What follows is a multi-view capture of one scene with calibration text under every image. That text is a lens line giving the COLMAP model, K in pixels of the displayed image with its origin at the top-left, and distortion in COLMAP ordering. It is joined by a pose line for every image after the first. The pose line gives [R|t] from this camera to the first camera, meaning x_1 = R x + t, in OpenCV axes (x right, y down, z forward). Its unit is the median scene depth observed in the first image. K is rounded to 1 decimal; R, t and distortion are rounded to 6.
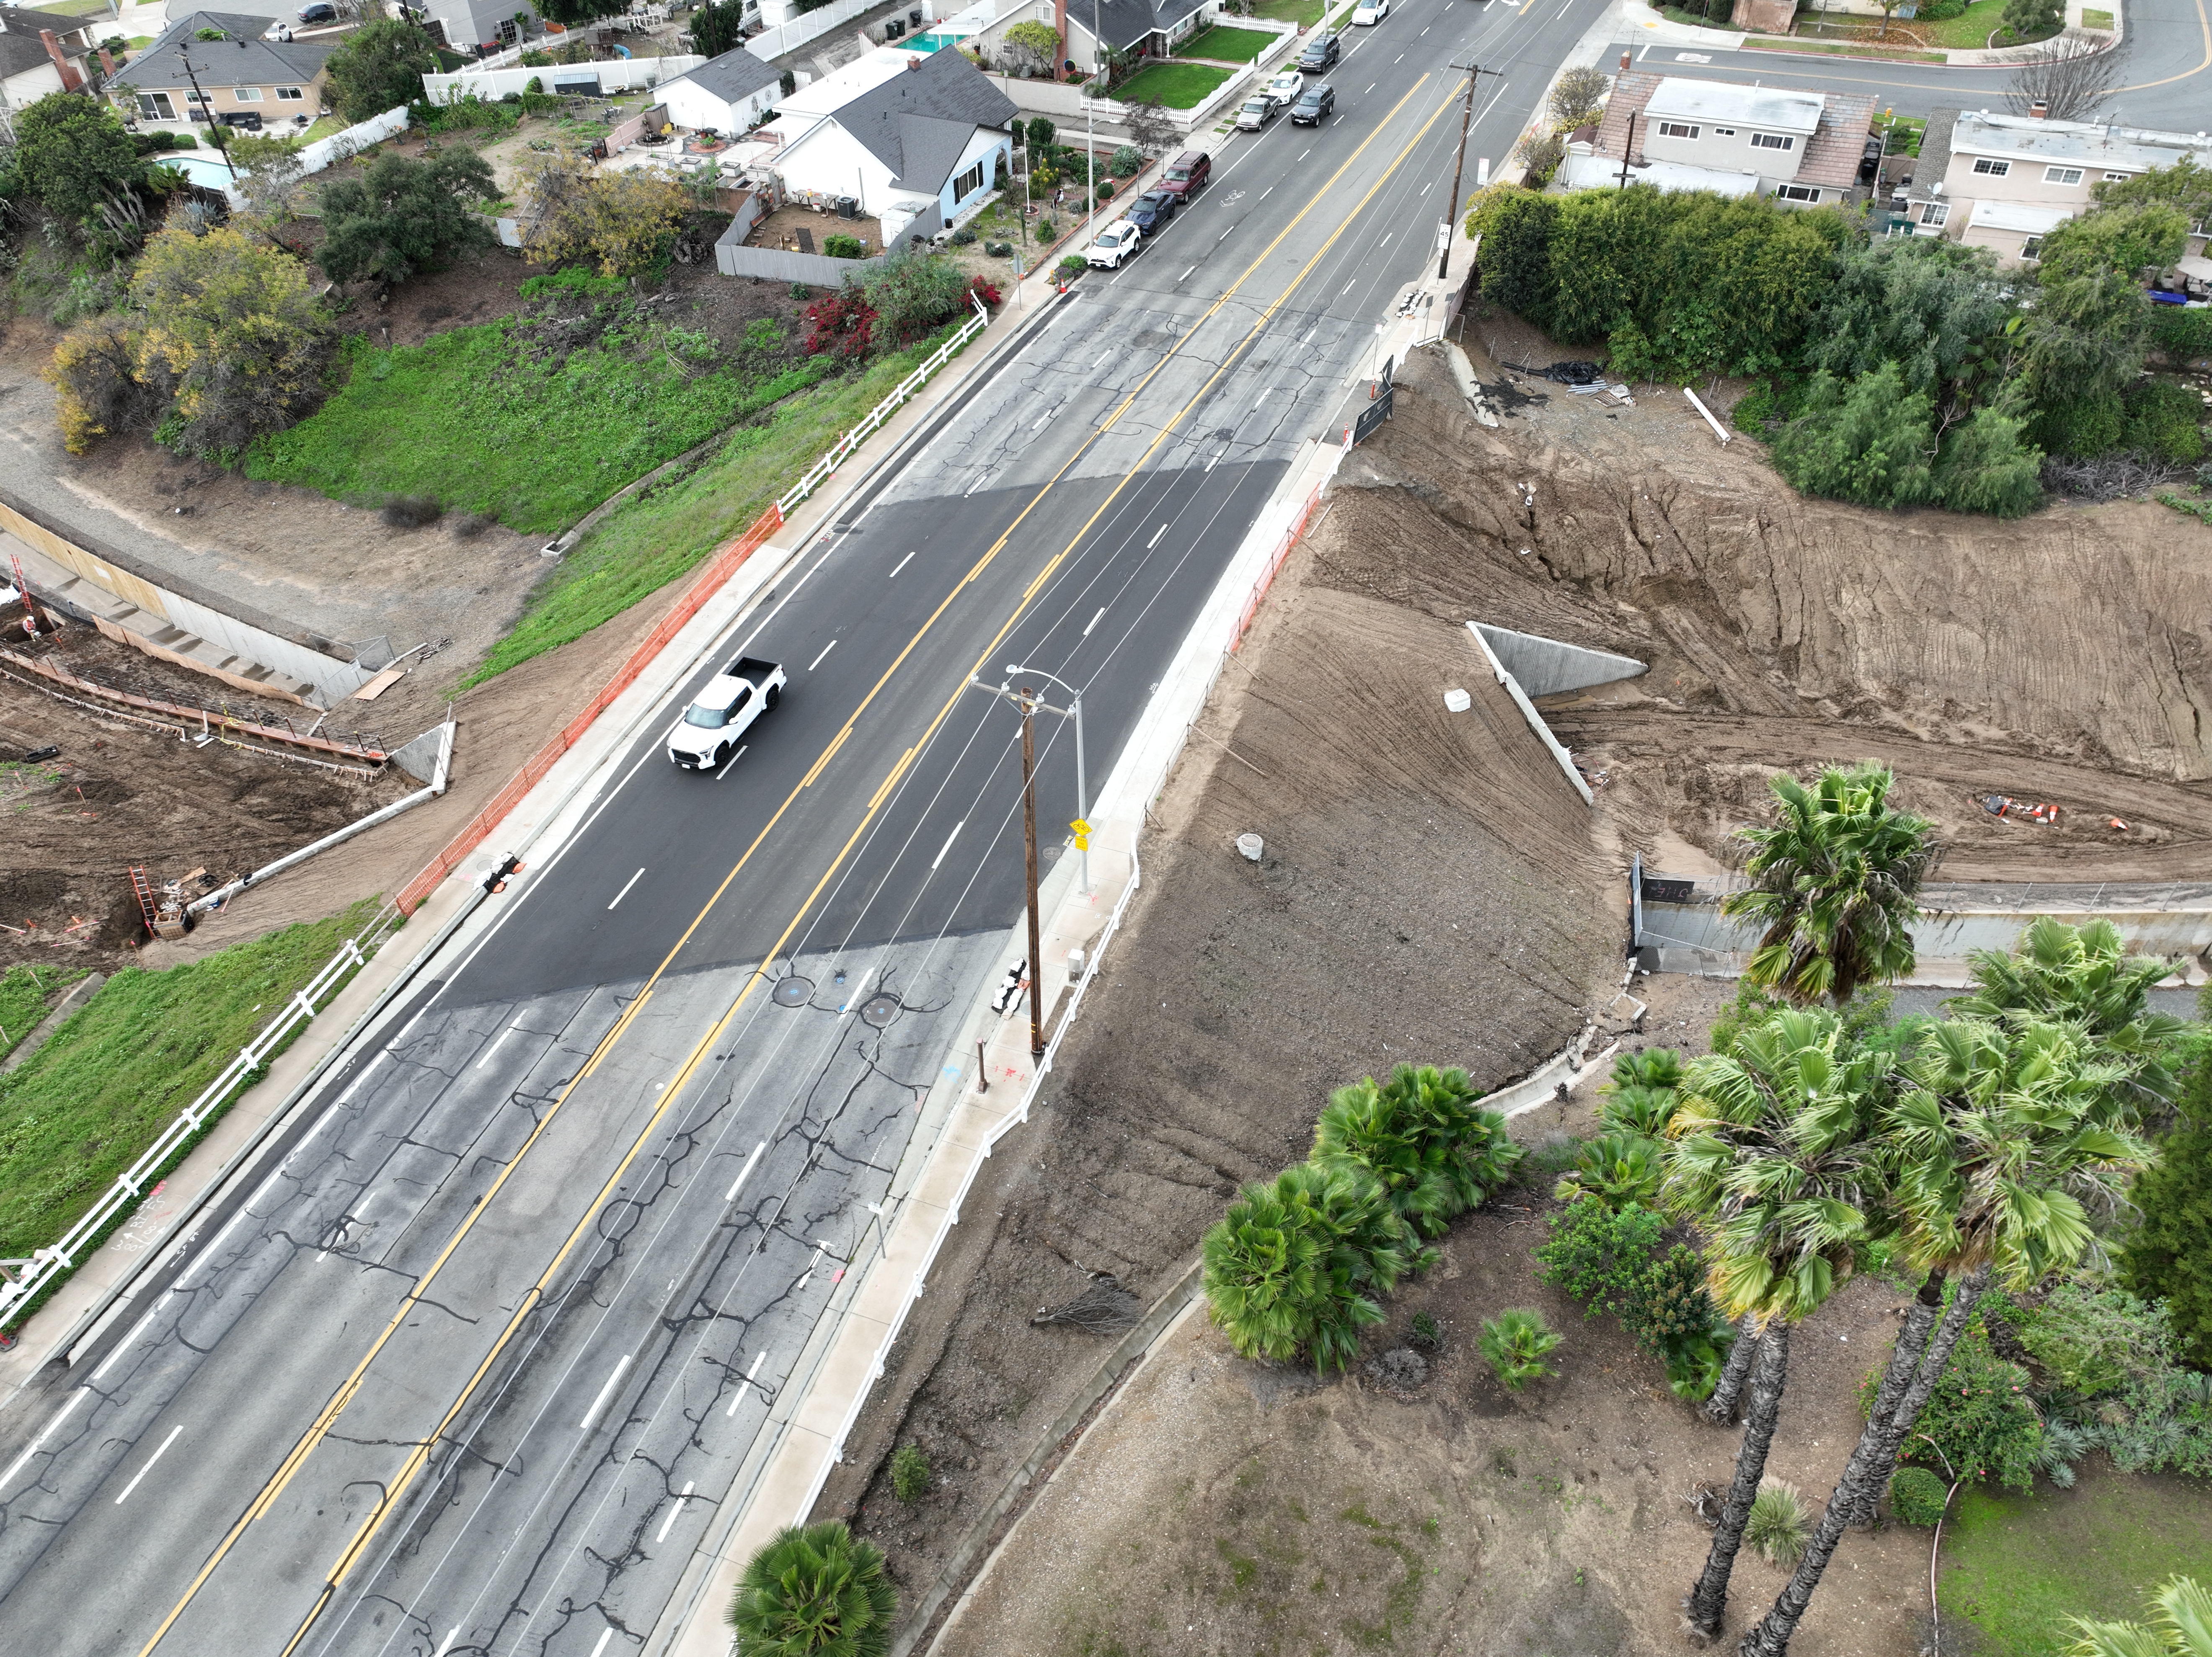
lens RADIAL K [[1559.6, 0, 1110.7], [0, 1559.6, 821.6], [0, 0, 1]] dist [-0.002545, 0.020359]
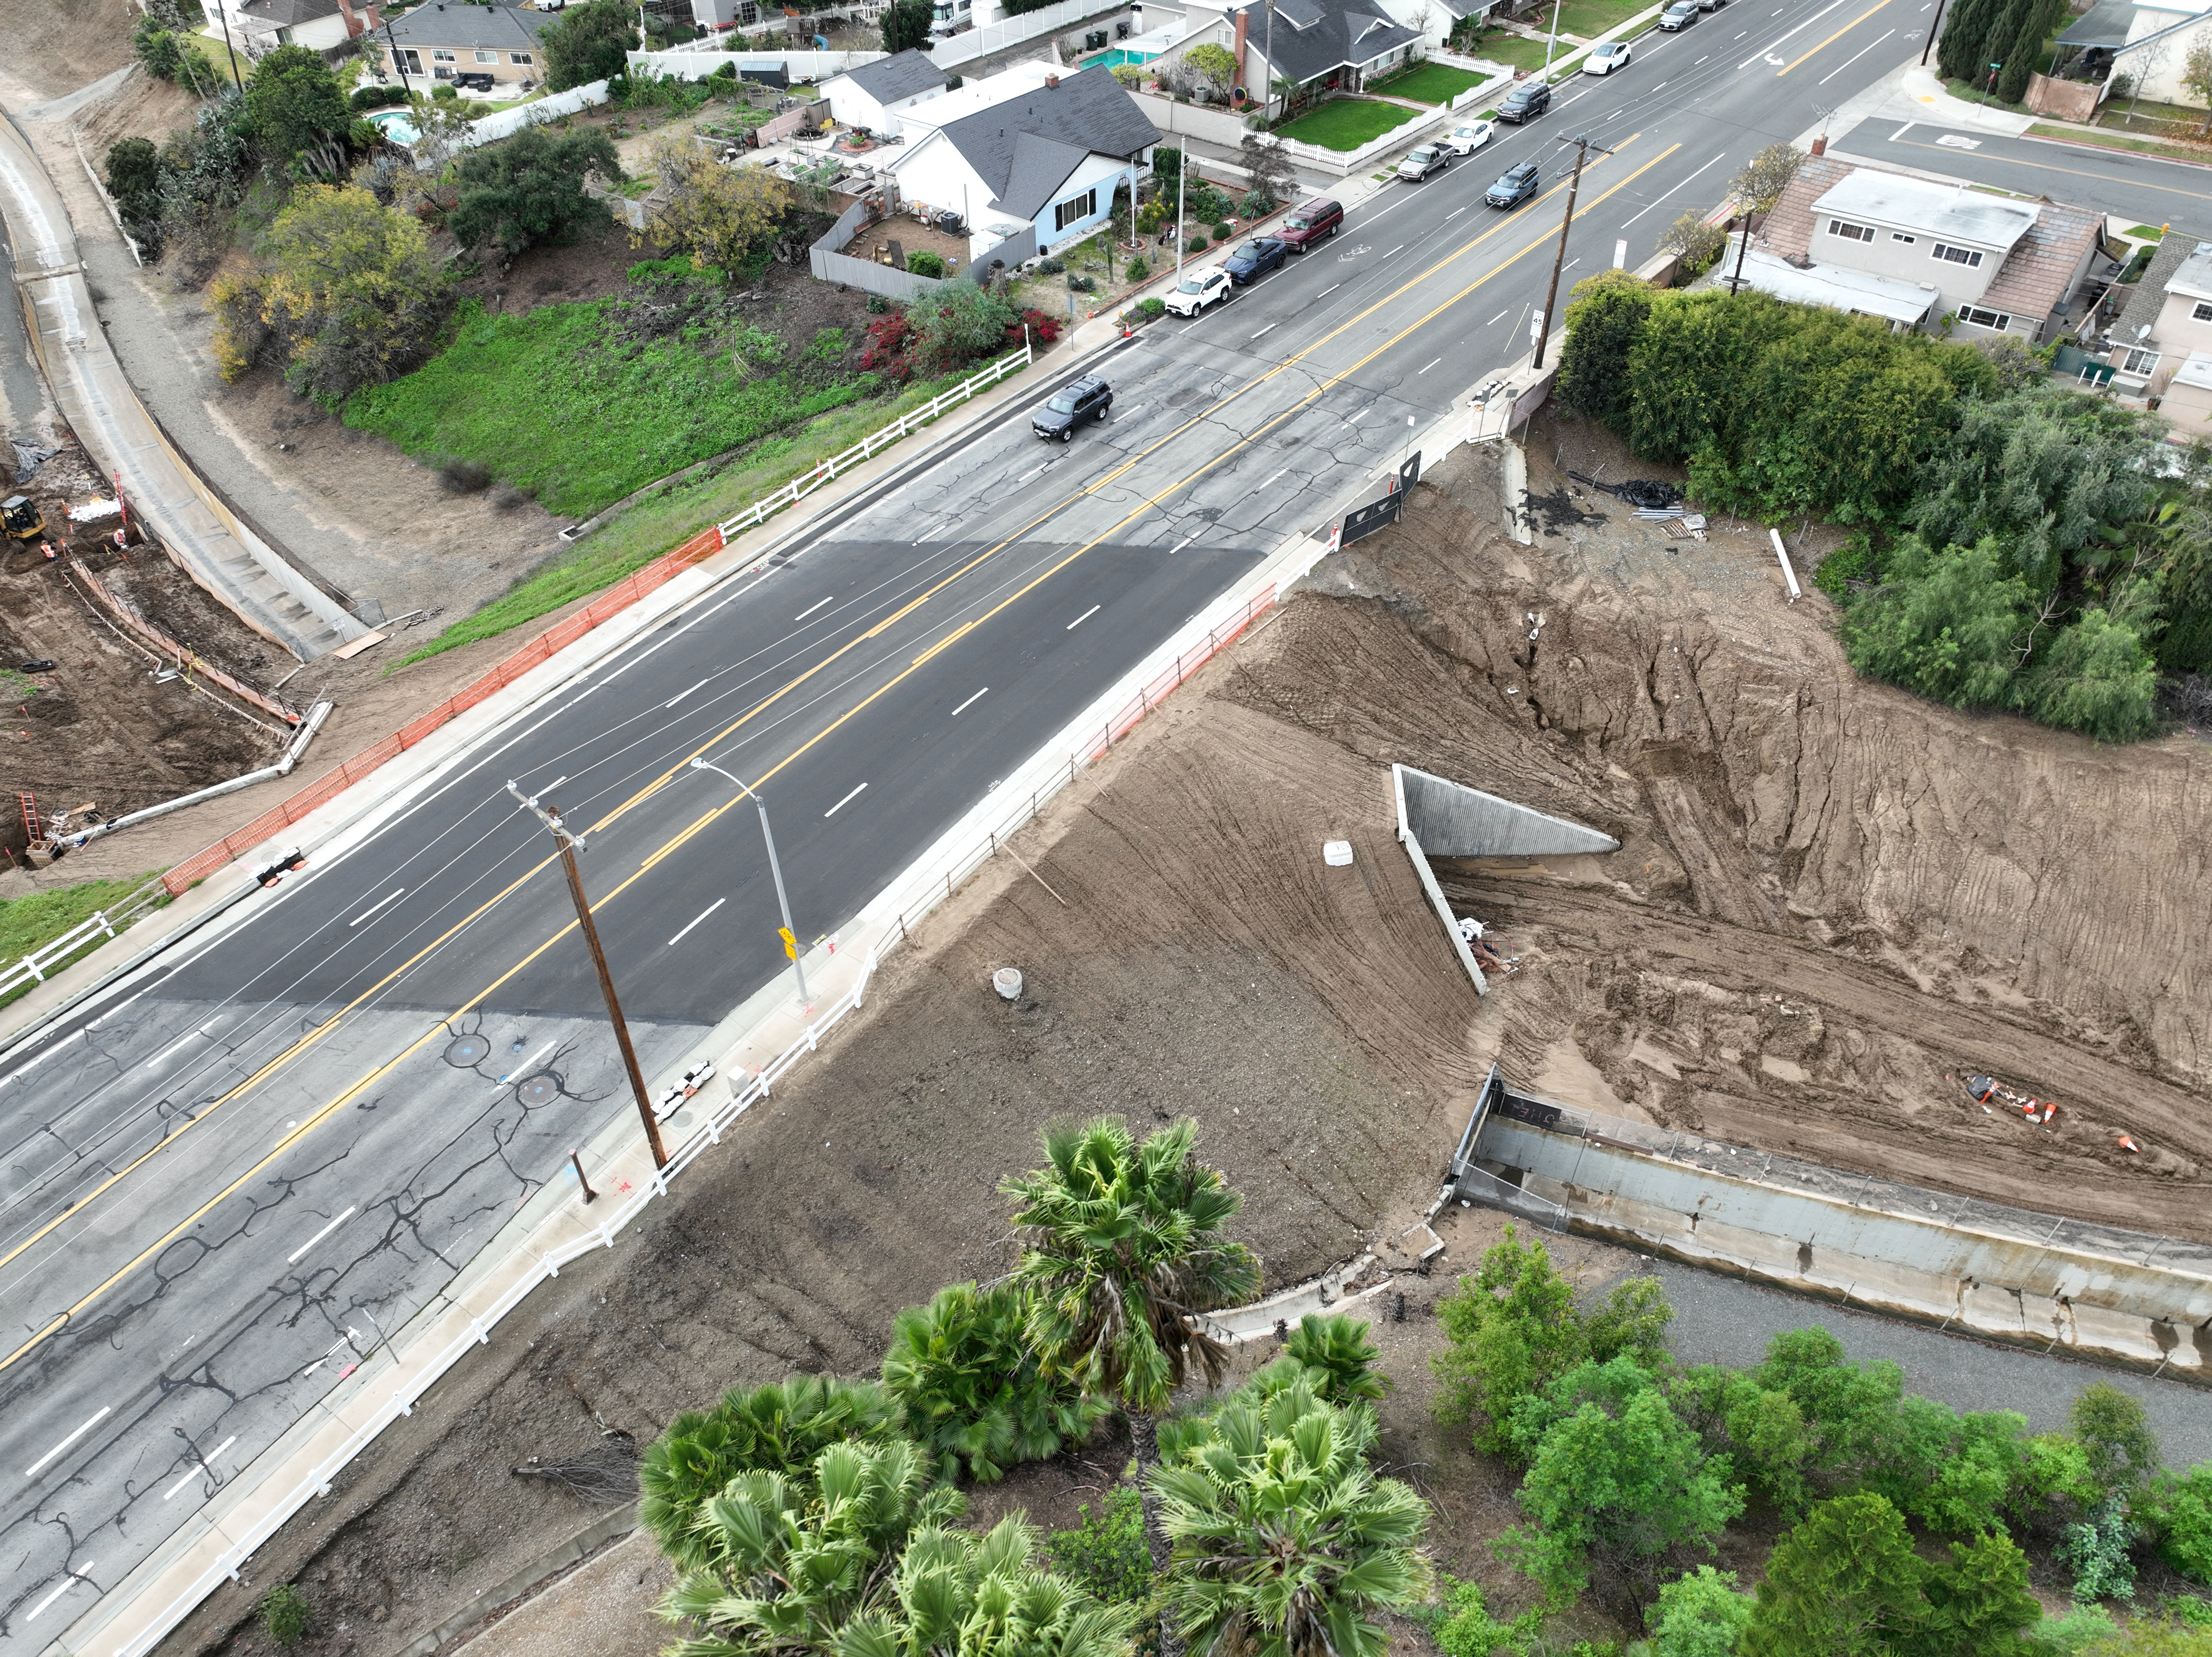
lens RADIAL K [[1559.6, 0, 1105.4], [0, 1559.6, 820.6], [0, 0, 1]] dist [-0.002545, 0.020359]
pose [[0.966286, 0.172124, -0.191481, 0.227247], [-0.171424, 0.984987, 0.020340, -0.079478], [0.192107, 0.013170, 0.981286, 0.083925]]
